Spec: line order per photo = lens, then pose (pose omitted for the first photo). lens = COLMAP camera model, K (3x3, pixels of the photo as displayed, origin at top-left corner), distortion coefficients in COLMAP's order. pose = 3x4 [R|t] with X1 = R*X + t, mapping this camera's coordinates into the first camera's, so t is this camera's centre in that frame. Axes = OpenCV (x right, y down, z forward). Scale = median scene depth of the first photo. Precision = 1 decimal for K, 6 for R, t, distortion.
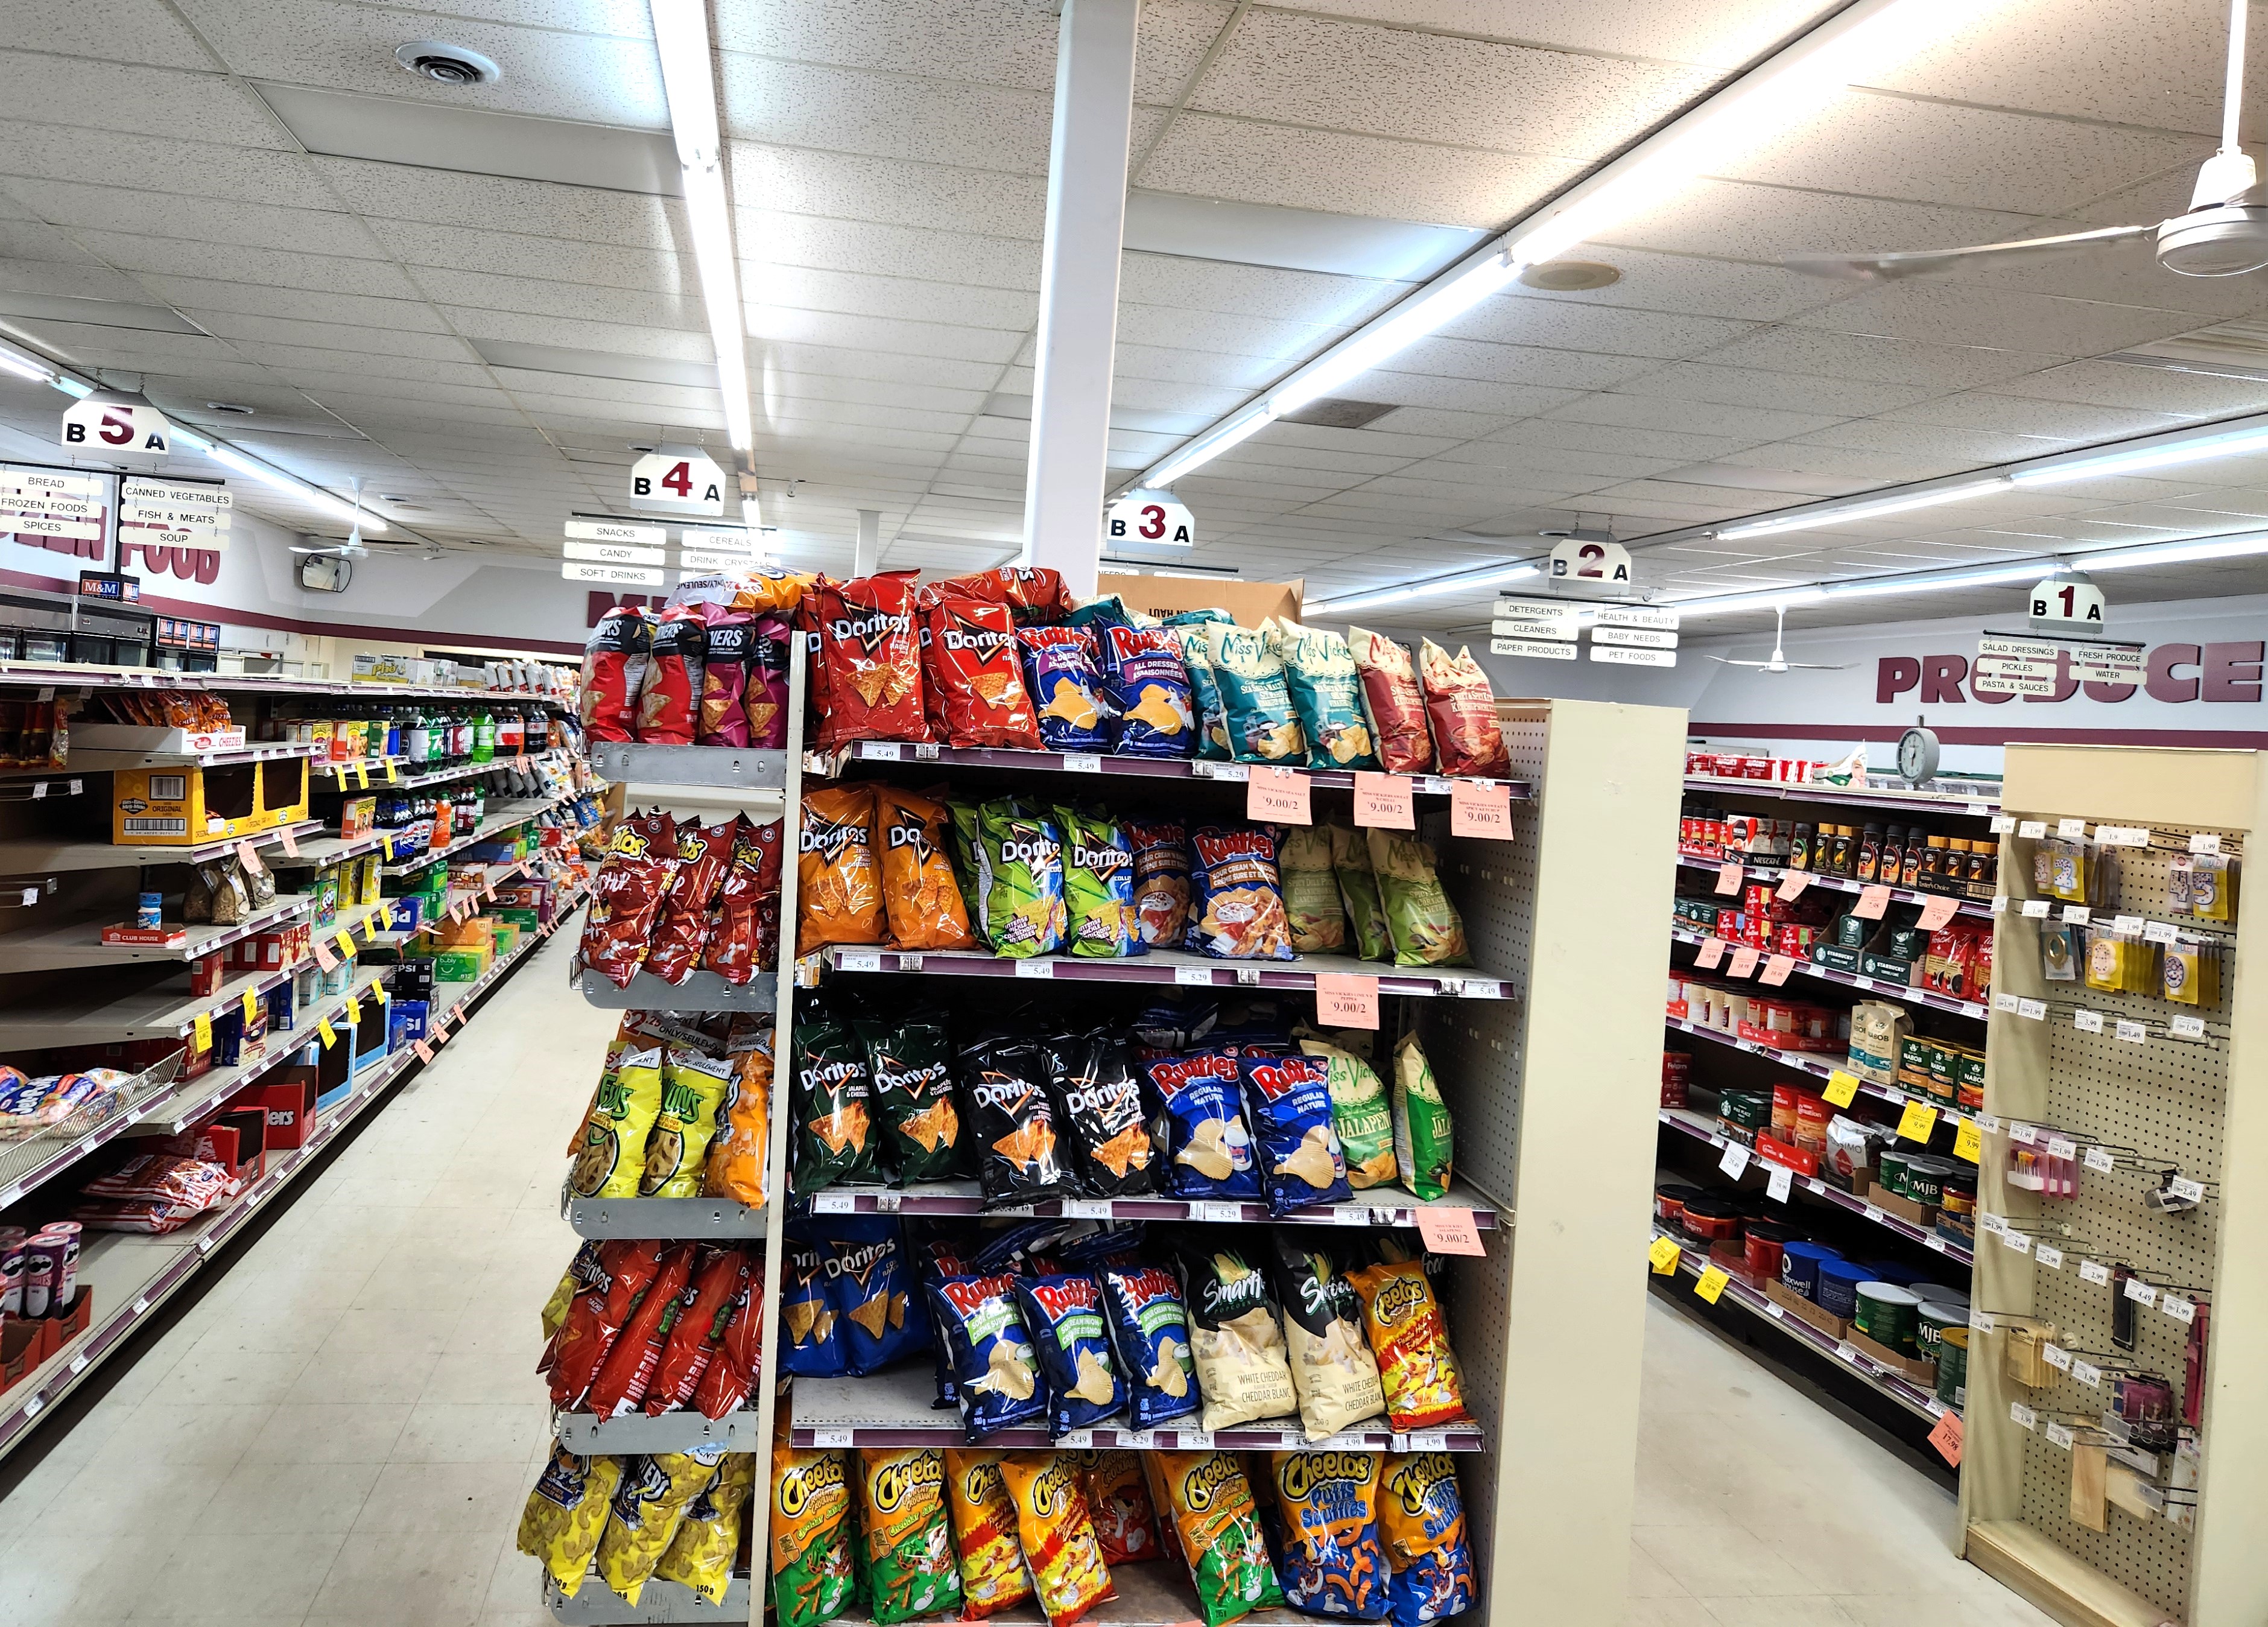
lens RADIAL K [[1545.5, 0, 974.0], [0, 1545.5, 748.2], [0, 0, 1]] dist [0.045598, -0.015778]
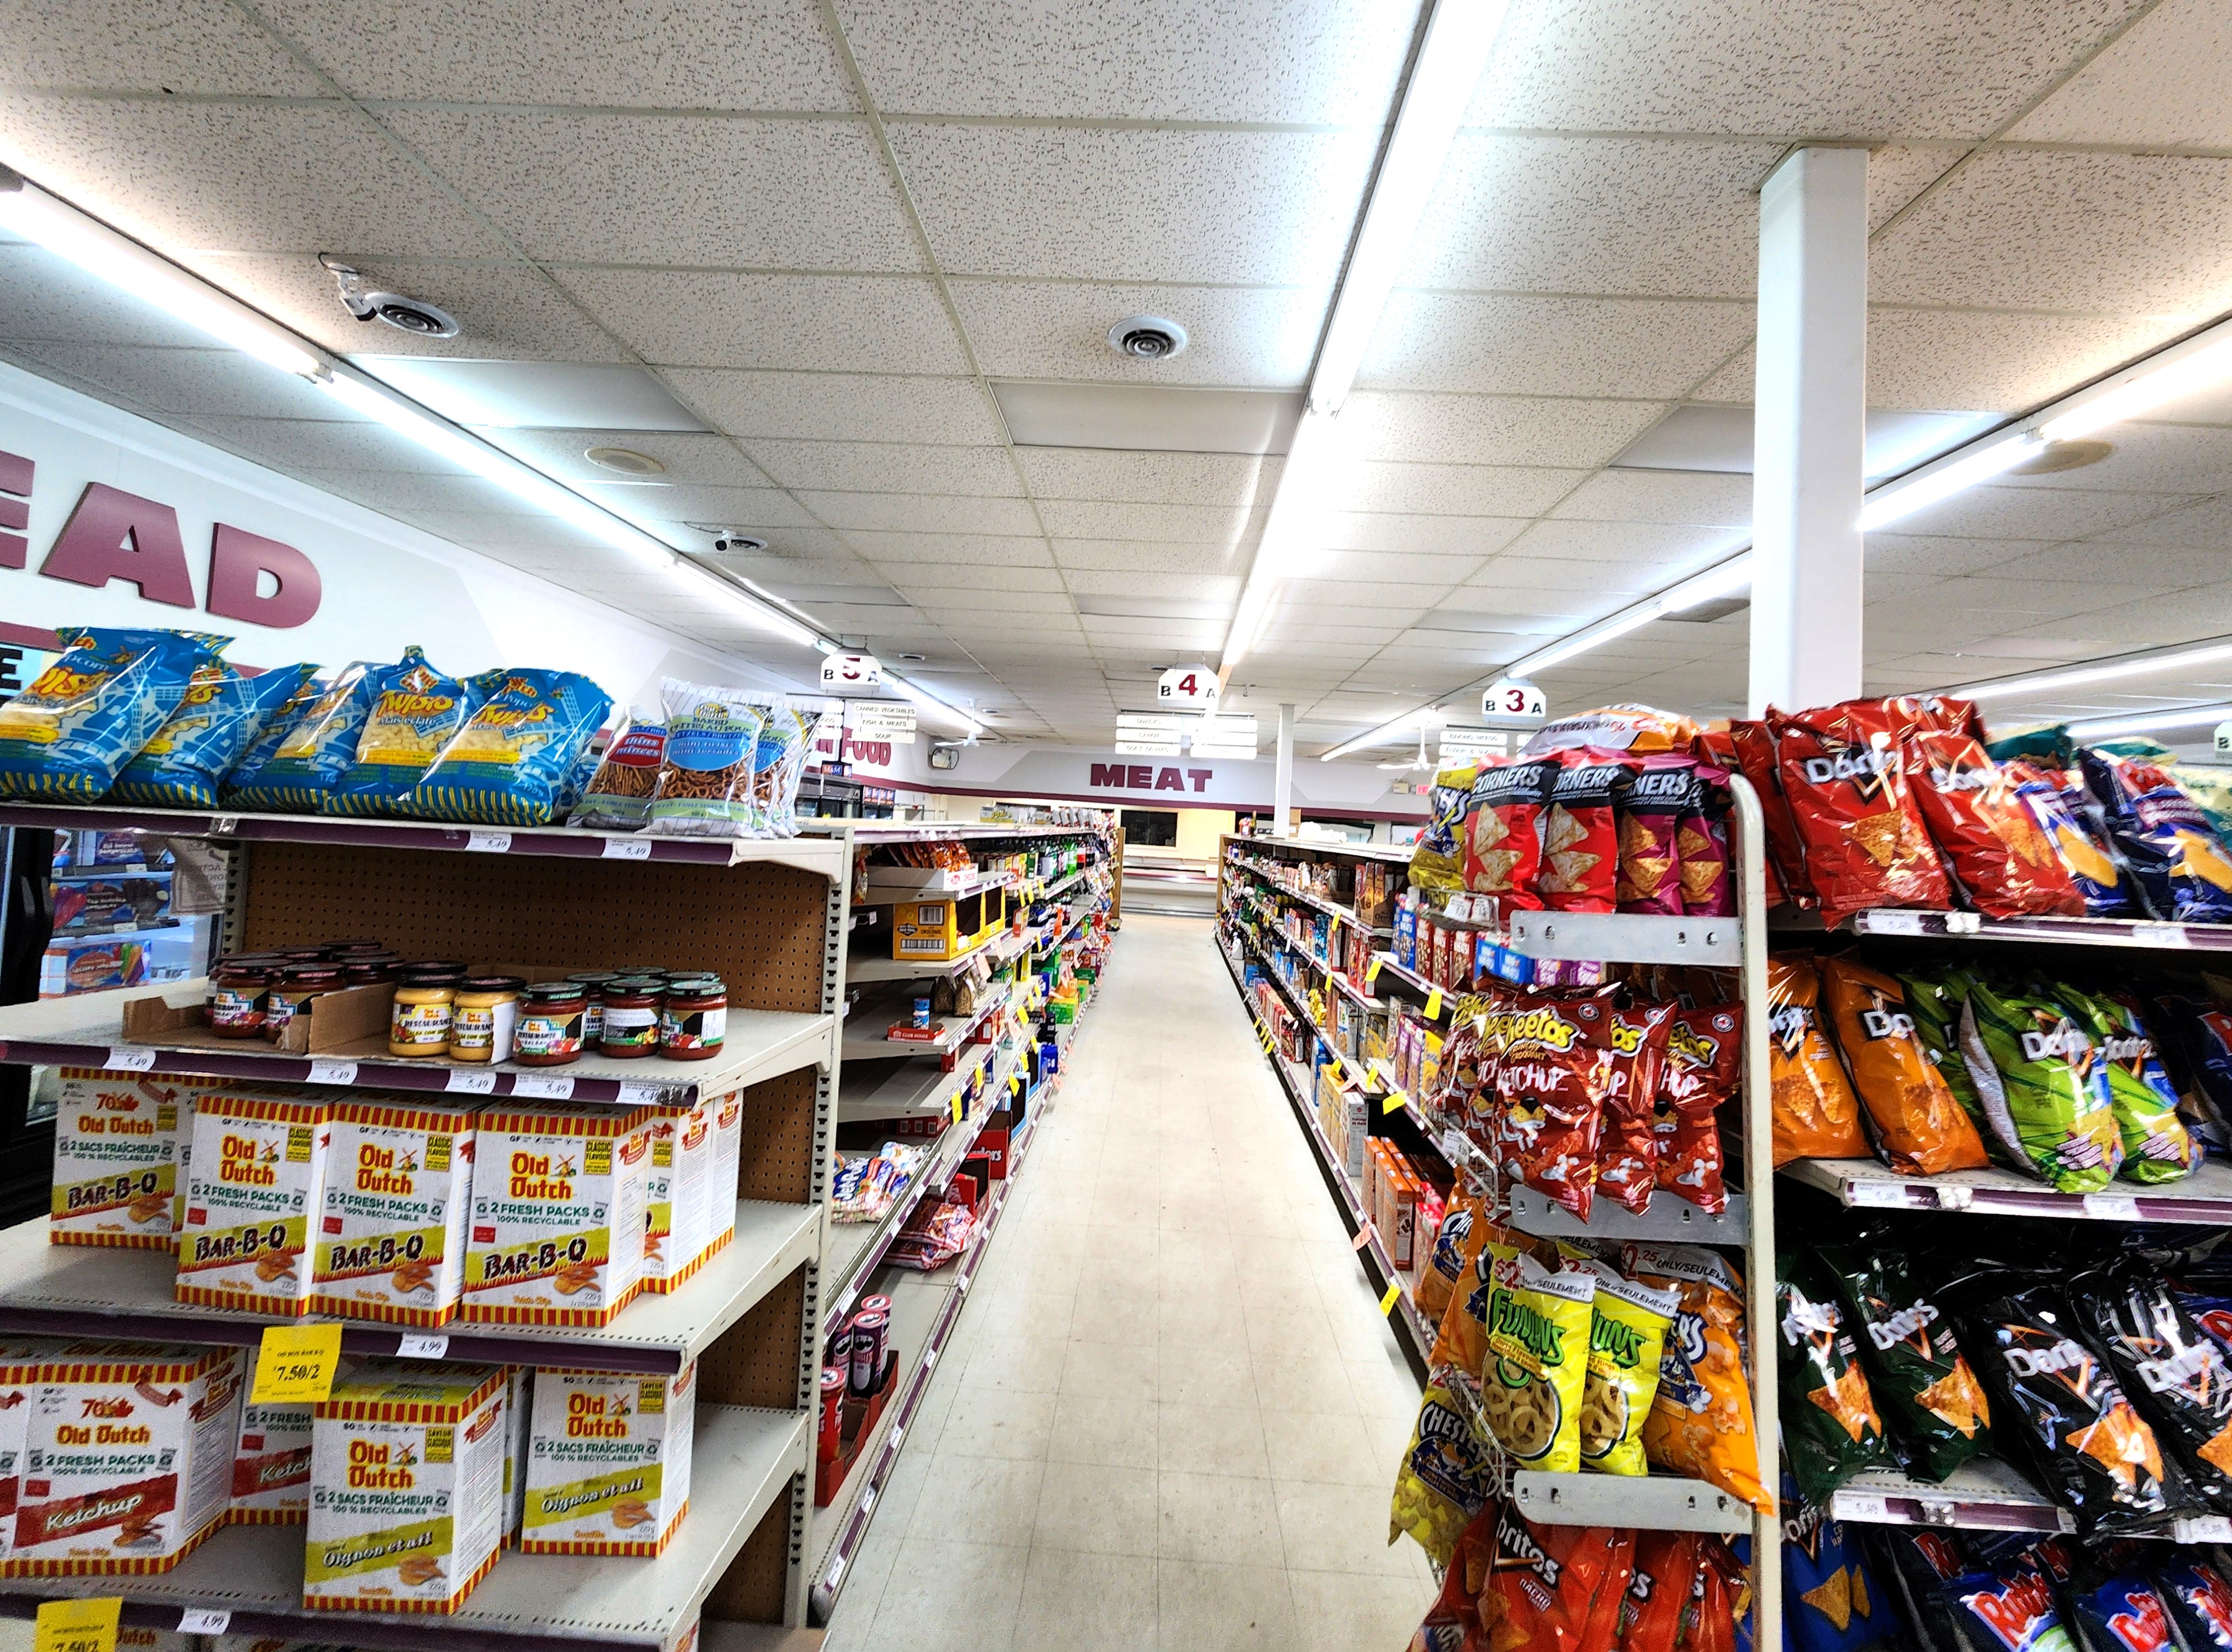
lens RADIAL K [[905.9, 0, 1125.3], [0, 905.9, 804.2], [0, 0, 1]] dist [-0.000137, -0.000136]
pose [[0.983781, -0.021766, -0.178049, -0.191967], [0.012198, 0.998431, -0.054657, -0.020028], [0.178960, 0.051598, 0.982502, 0.248454]]
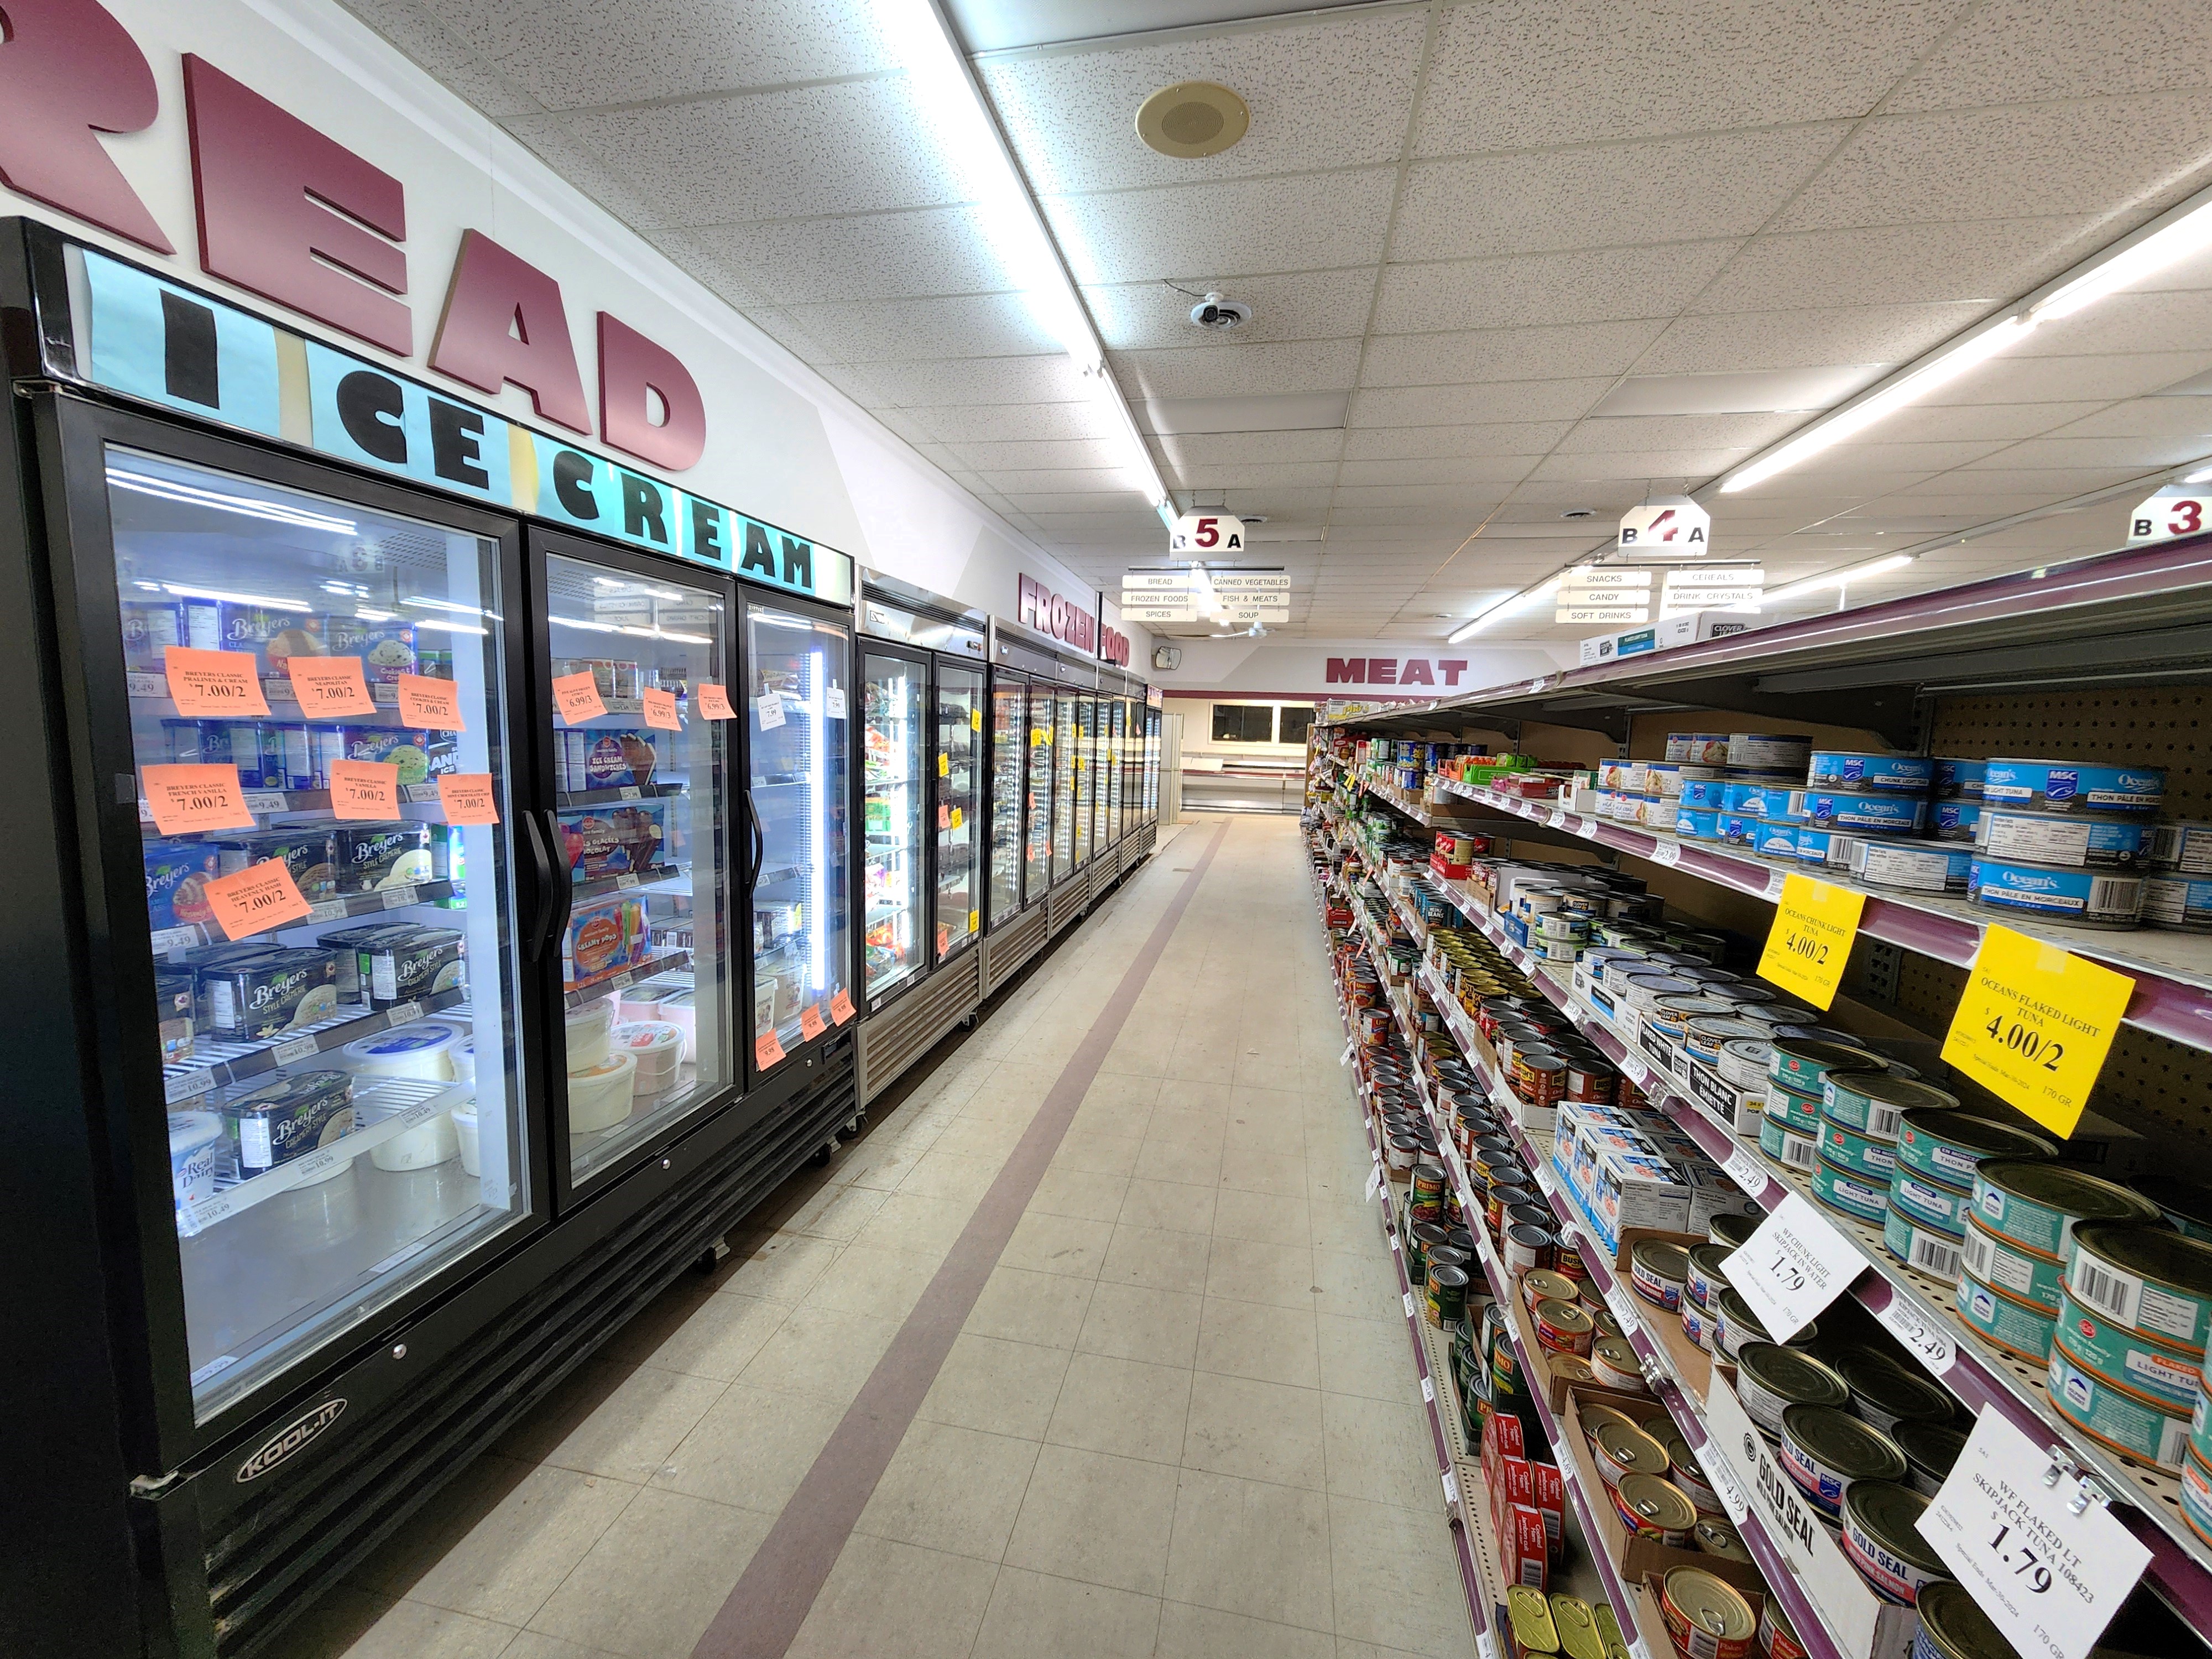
lens RADIAL K [[897.8, 0, 1113.5], [0, 897.8, 833.3], [0, 0, 1]] dist [-0.000137, -0.000136]
pose [[0.938233, -0.002205, -0.345998, -0.679664], [0.030902, 0.996518, 0.077445, -0.025738], [0.344623, -0.083353, 0.935033, 0.456029]]
